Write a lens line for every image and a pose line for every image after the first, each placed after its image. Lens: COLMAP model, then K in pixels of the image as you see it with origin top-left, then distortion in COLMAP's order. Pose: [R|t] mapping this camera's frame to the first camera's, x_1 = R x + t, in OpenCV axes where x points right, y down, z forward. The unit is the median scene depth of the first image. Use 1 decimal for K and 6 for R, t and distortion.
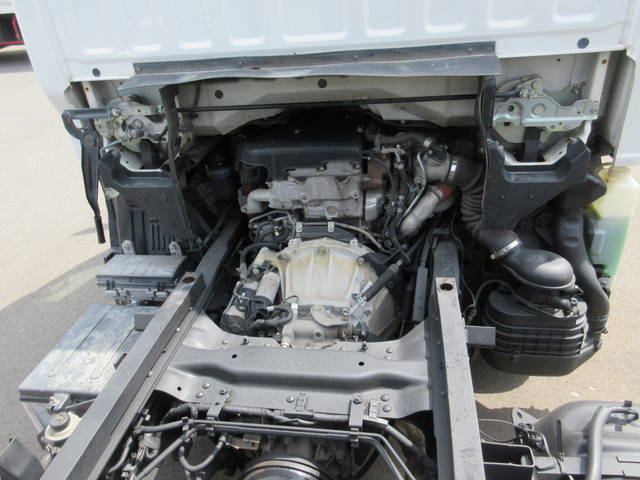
lens RADIAL K [[474.1, 0, 320.0], [0, 474.1, 240.0], [0, 0, 1]] dist [0.004456, 0.000900]
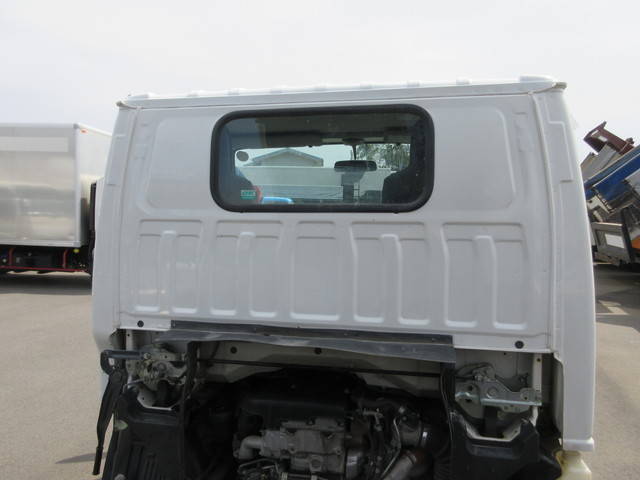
lens RADIAL K [[490.1, 0, 320.0], [0, 490.1, 240.0], [0, 0, 1]] dist [0.012296, 0.007489]
pose [[0.995015, 0.093826, -0.033784, 0.025095], [-0.098740, 0.879492, -0.465558, 0.010437], [-0.013969, 0.466574, 0.884372, -0.253907]]
